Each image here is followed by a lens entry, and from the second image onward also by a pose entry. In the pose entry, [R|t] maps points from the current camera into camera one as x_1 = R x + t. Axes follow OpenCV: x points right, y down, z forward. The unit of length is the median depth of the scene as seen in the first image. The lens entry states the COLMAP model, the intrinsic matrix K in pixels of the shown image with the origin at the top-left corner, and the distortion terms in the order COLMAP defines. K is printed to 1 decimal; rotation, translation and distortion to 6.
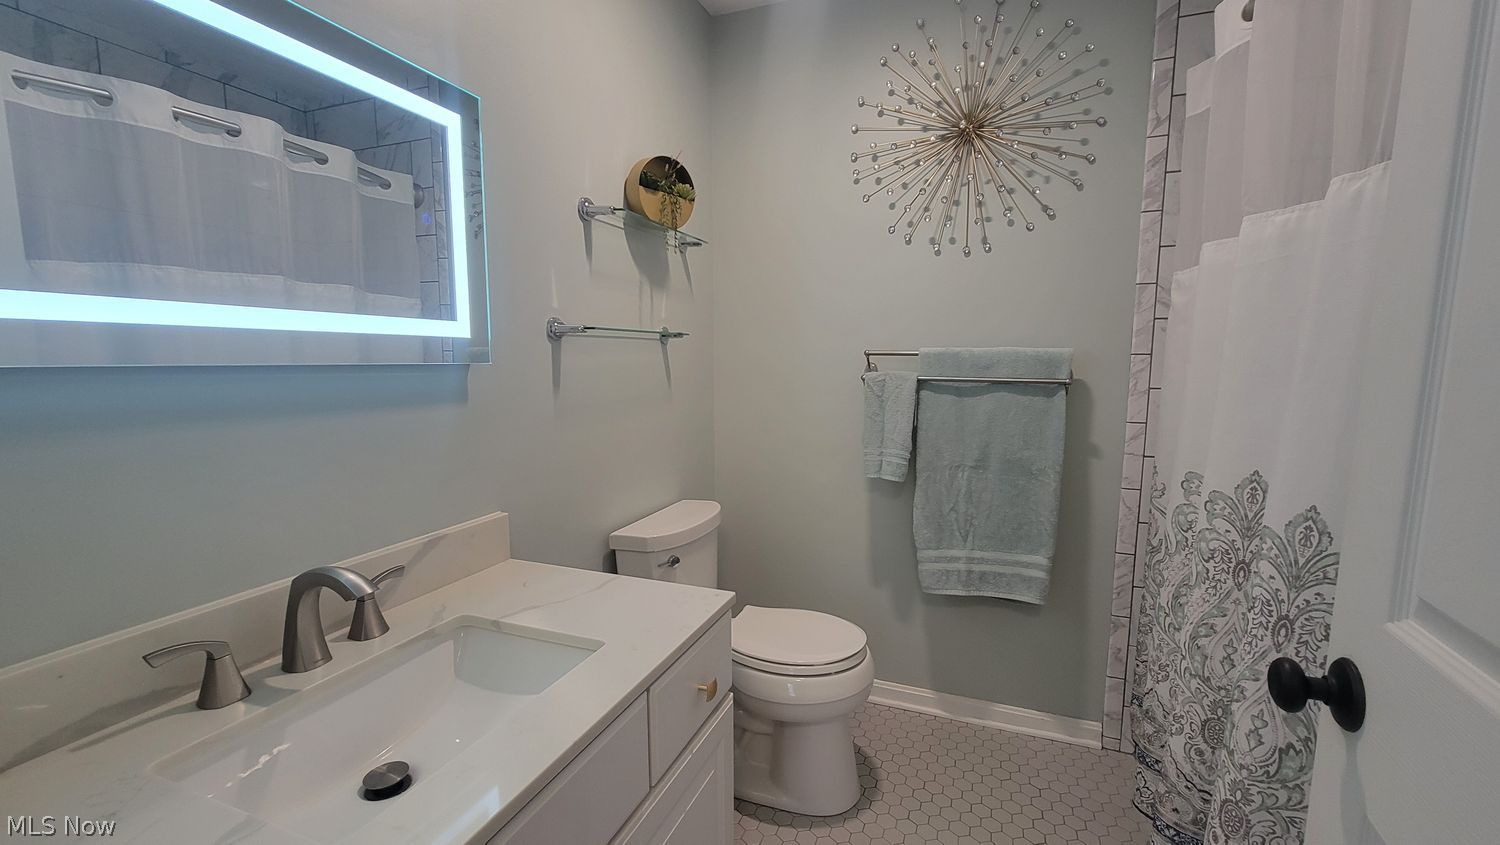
lens RADIAL K [[612.1, 0, 755.8], [0, 612.1, 435.3], [0, 0, 1]] dist [-0.002166, -0.000242]
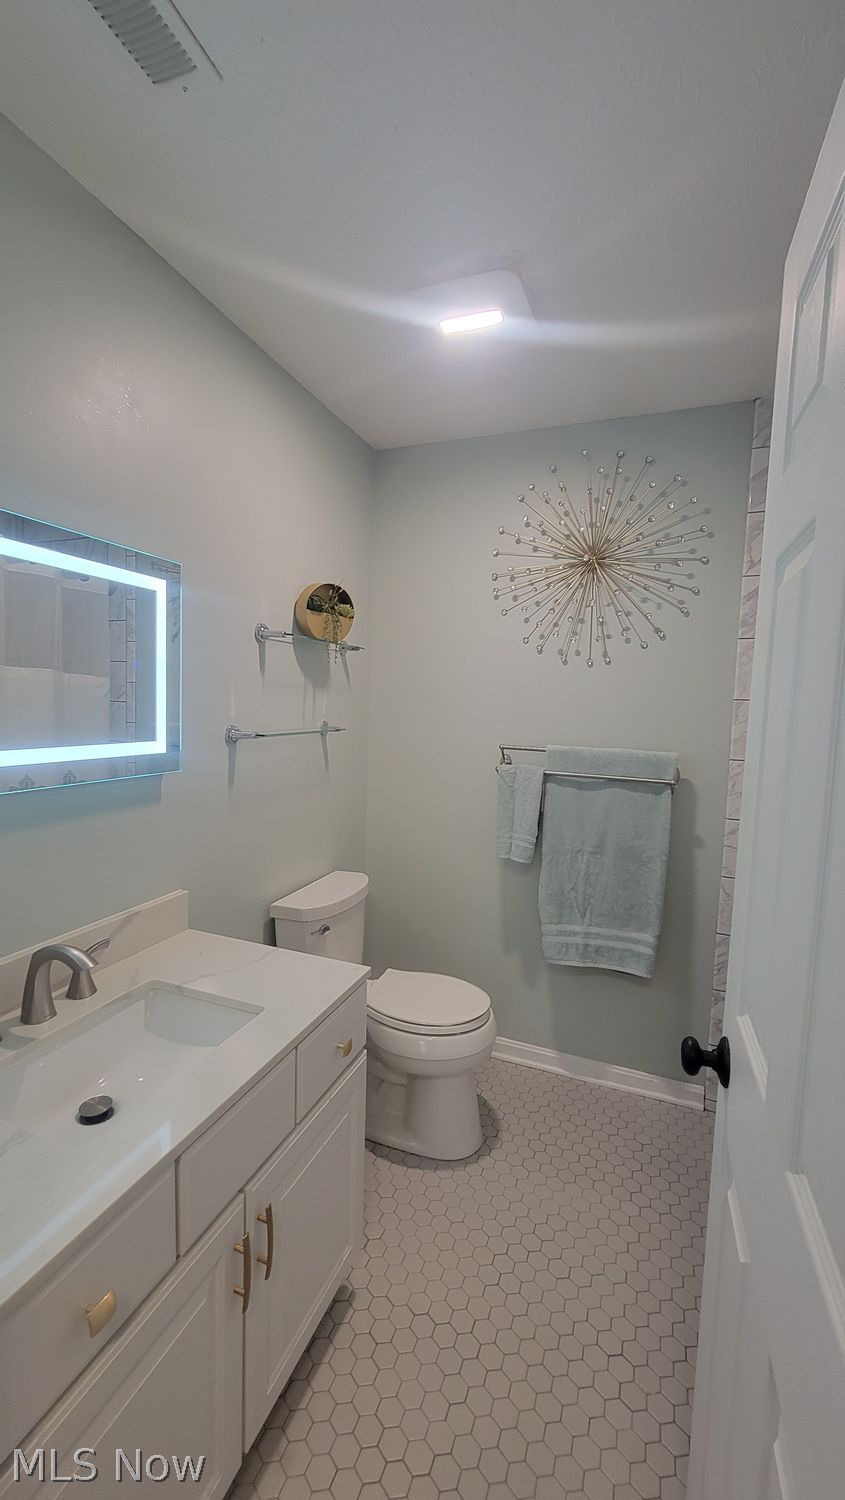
lens RADIAL K [[612.1, 0, 408.4], [0, 612.1, 757.2], [0, 0, 1]] dist [-0.002166, -0.000242]
pose [[0.999417, 0.029958, -0.016392, 0.030971], [-0.030527, 0.998898, -0.035657, -0.077241], [0.015306, 0.036137, 0.999230, -0.152521]]
